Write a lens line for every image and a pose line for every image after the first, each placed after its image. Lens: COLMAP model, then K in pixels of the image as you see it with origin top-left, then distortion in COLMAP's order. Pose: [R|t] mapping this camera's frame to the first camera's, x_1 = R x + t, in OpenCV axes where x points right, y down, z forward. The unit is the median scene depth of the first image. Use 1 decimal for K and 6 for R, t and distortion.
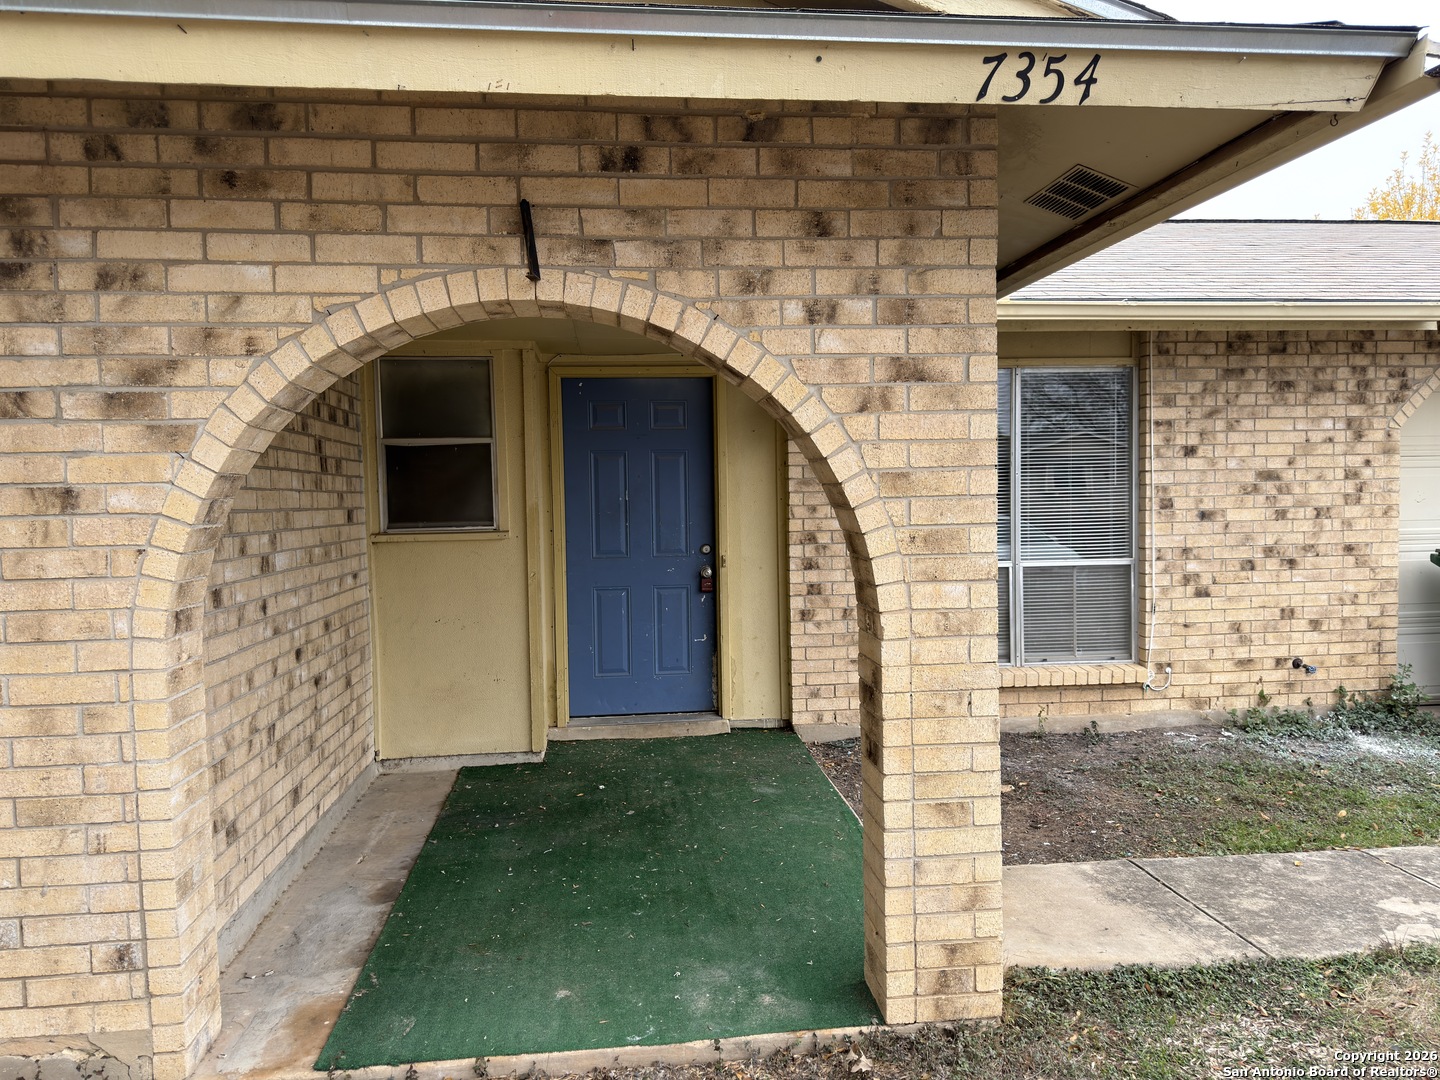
lens RADIAL K [[997.3, 0, 720.0], [0, 997.3, 540.0], [0, 0, 1]] dist [0.132168, -0.190224]
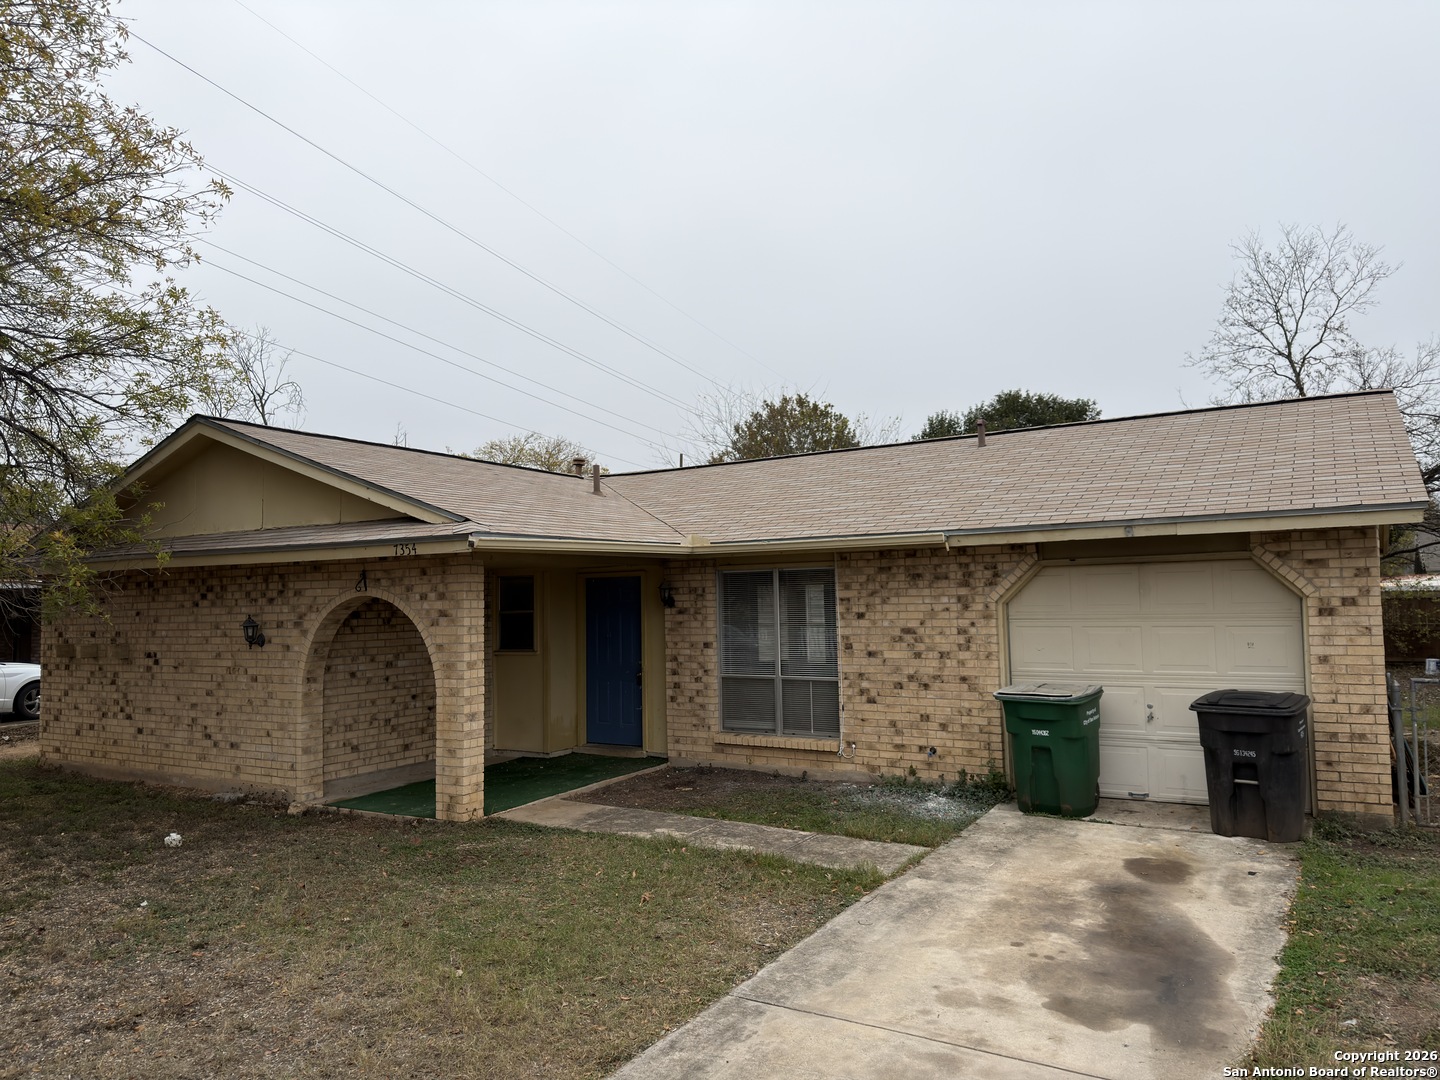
lens RADIAL K [[997.3, 0, 720.0], [0, 997.3, 540.0], [0, 0, 1]] dist [0.132168, -0.190224]
pose [[0.789456, -0.033509, -0.612892, 1.295189], [-0.022119, 0.996307, -0.082962, -0.068851], [0.613409, 0.079051, 0.785799, -0.465559]]
